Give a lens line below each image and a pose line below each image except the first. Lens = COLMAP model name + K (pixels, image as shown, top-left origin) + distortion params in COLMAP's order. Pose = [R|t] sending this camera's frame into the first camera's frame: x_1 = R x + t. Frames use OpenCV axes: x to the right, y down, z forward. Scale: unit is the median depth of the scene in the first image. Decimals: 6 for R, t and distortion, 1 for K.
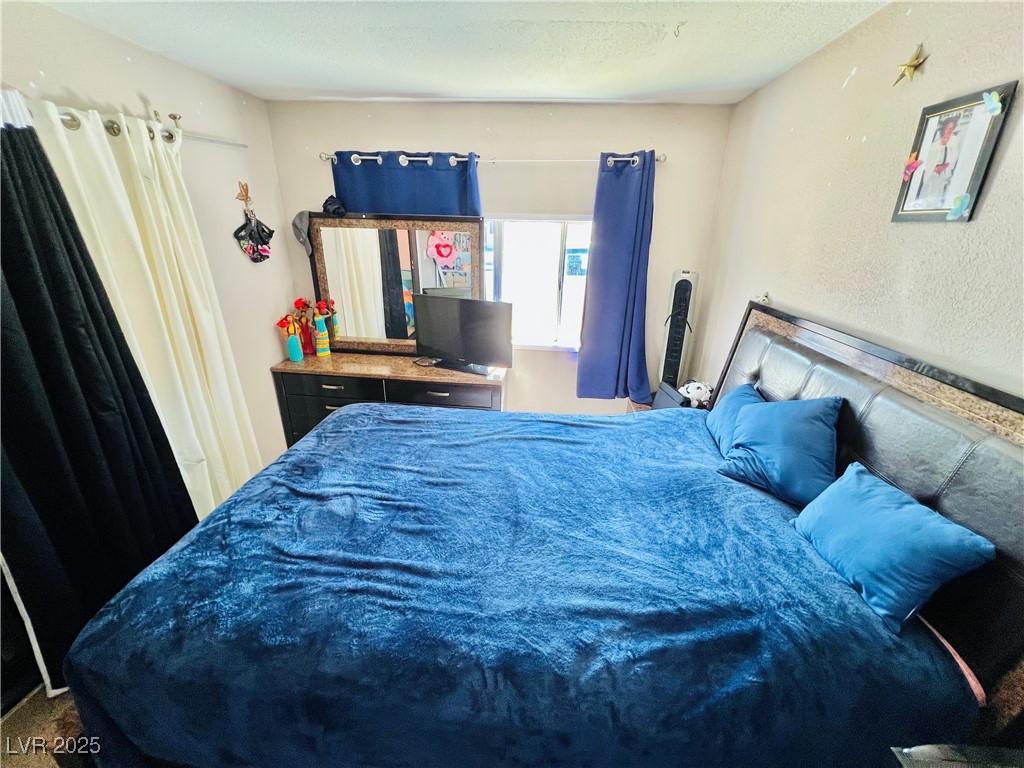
lens RADIAL K [[411.6, 0, 513.8], [0, 411.6, 384.3], [0, 0, 1]] dist [-0.003283, 0.000710]
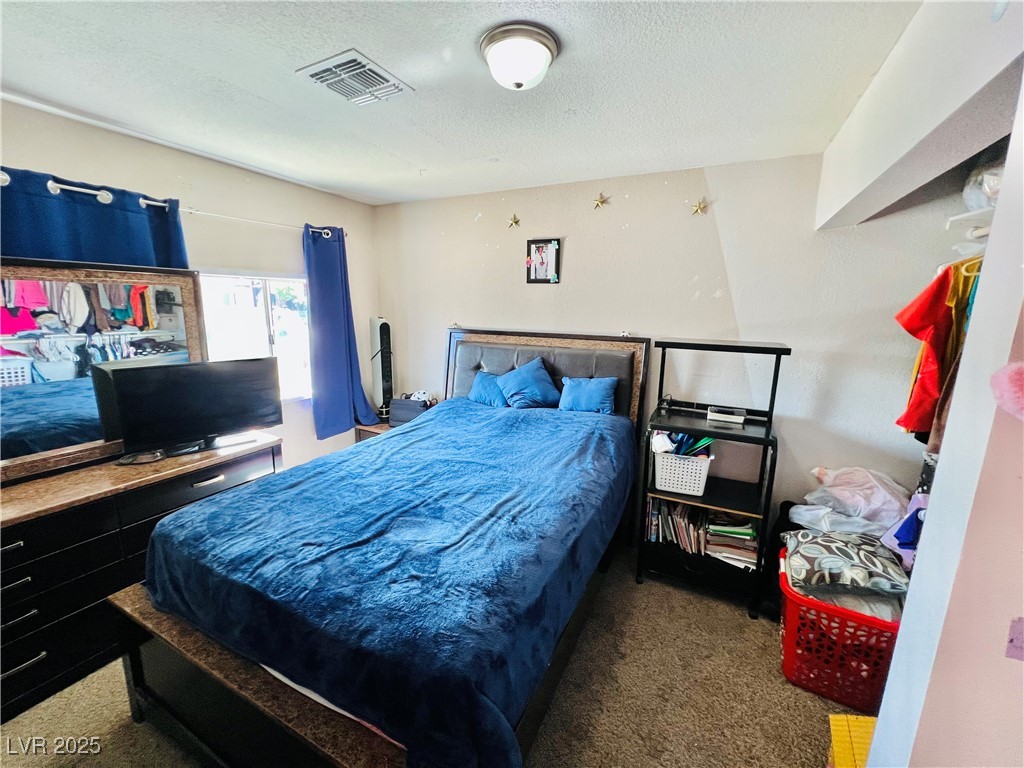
lens RADIAL K [[411.6, 0, 513.5], [0, 411.6, 383.4], [0, 0, 1]] dist [-0.003283, 0.000710]
pose [[0.374332, -0.197505, 0.906017, -0.847375], [0.326188, 0.942656, 0.070724, -0.025506], [-0.868031, 0.269058, 0.417290, 0.140504]]
